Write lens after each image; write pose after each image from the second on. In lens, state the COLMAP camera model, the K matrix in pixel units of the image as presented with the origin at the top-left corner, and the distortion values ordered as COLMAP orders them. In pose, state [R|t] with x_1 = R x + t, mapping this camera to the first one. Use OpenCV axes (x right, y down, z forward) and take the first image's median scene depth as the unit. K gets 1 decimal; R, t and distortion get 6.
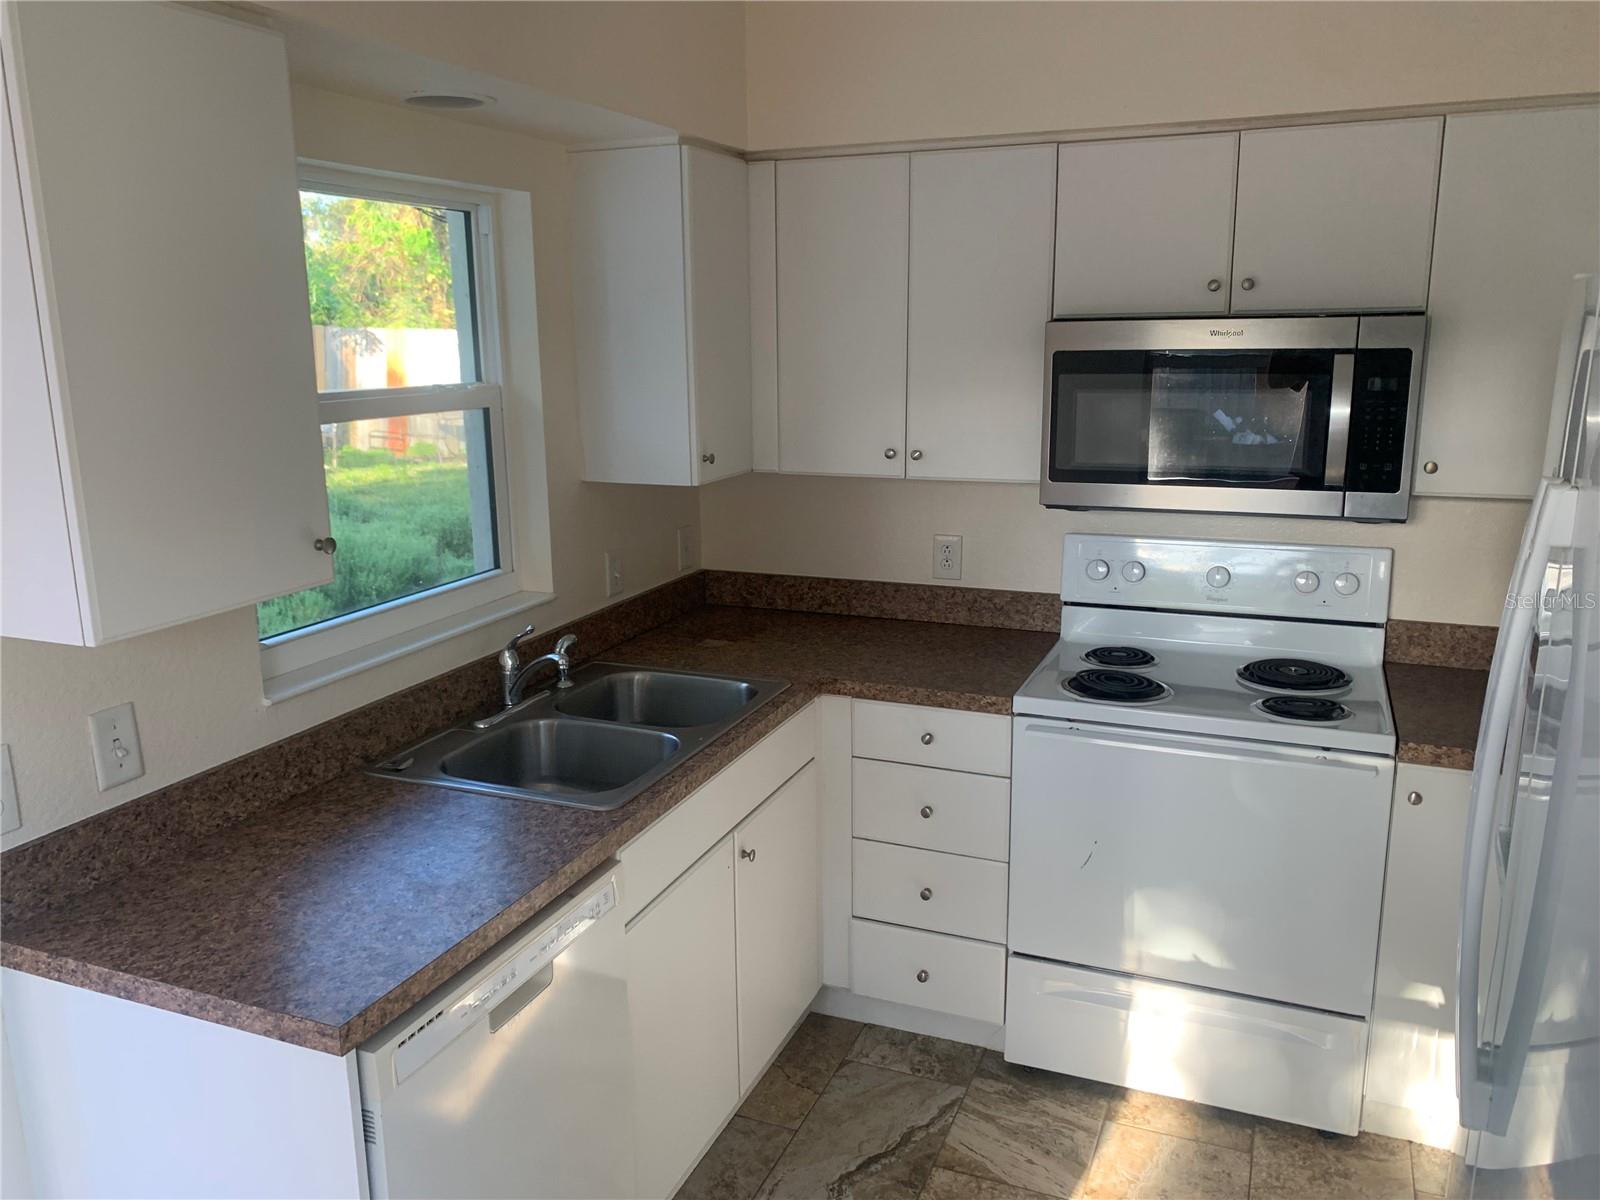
lens RADIAL K [[1222.0, 0, 800.0], [0, 1222.0, 600.0], [0, 0, 1]] dist [0.028329, -0.024346]
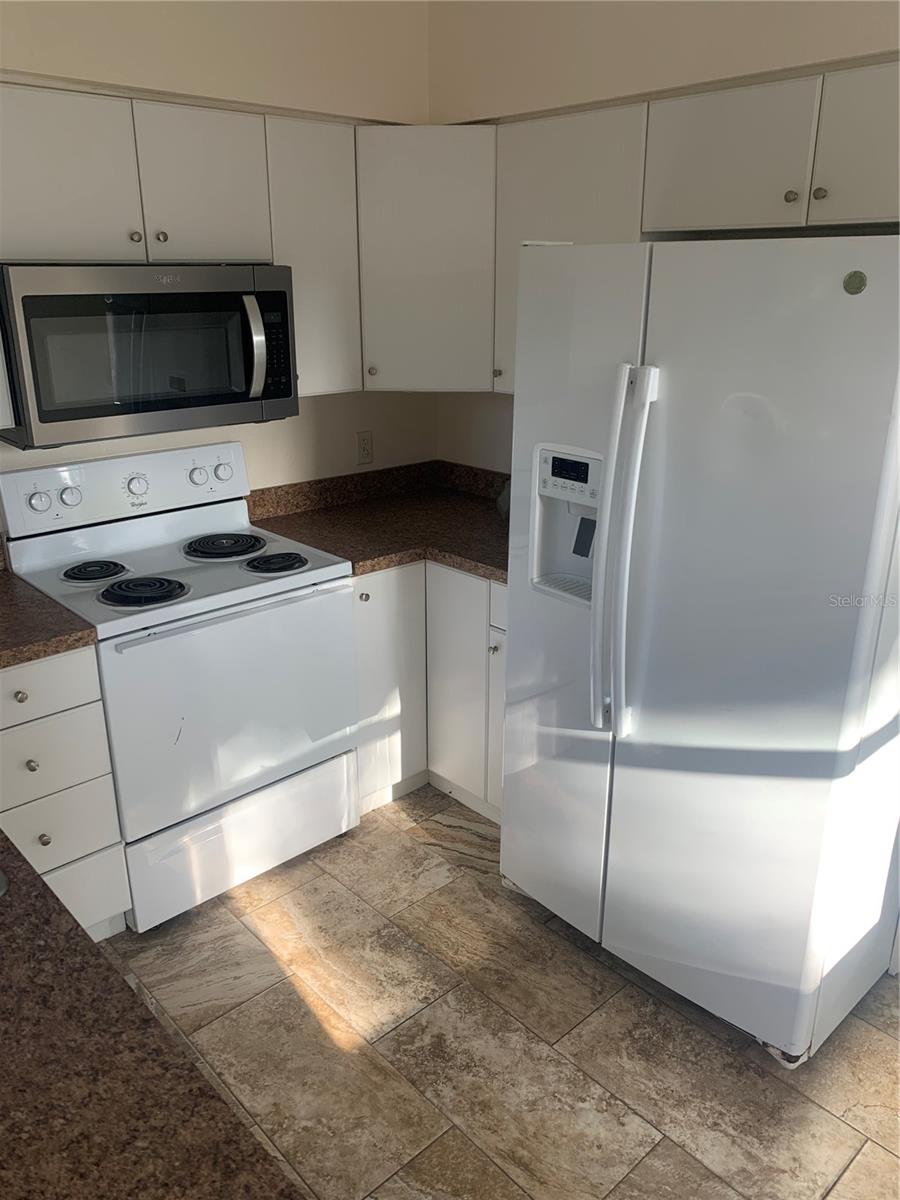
lens RADIAL K [[916.5, 0, 447.5], [0, 916.5, 594.4], [0, 0, 1]] dist [0.028329, -0.024346]
pose [[0.423611, -0.291773, 0.857568, -0.384596], [0.194092, 0.953954, 0.228691, -0.073341], [-0.884806, 0.069571, 0.460736, 0.352087]]
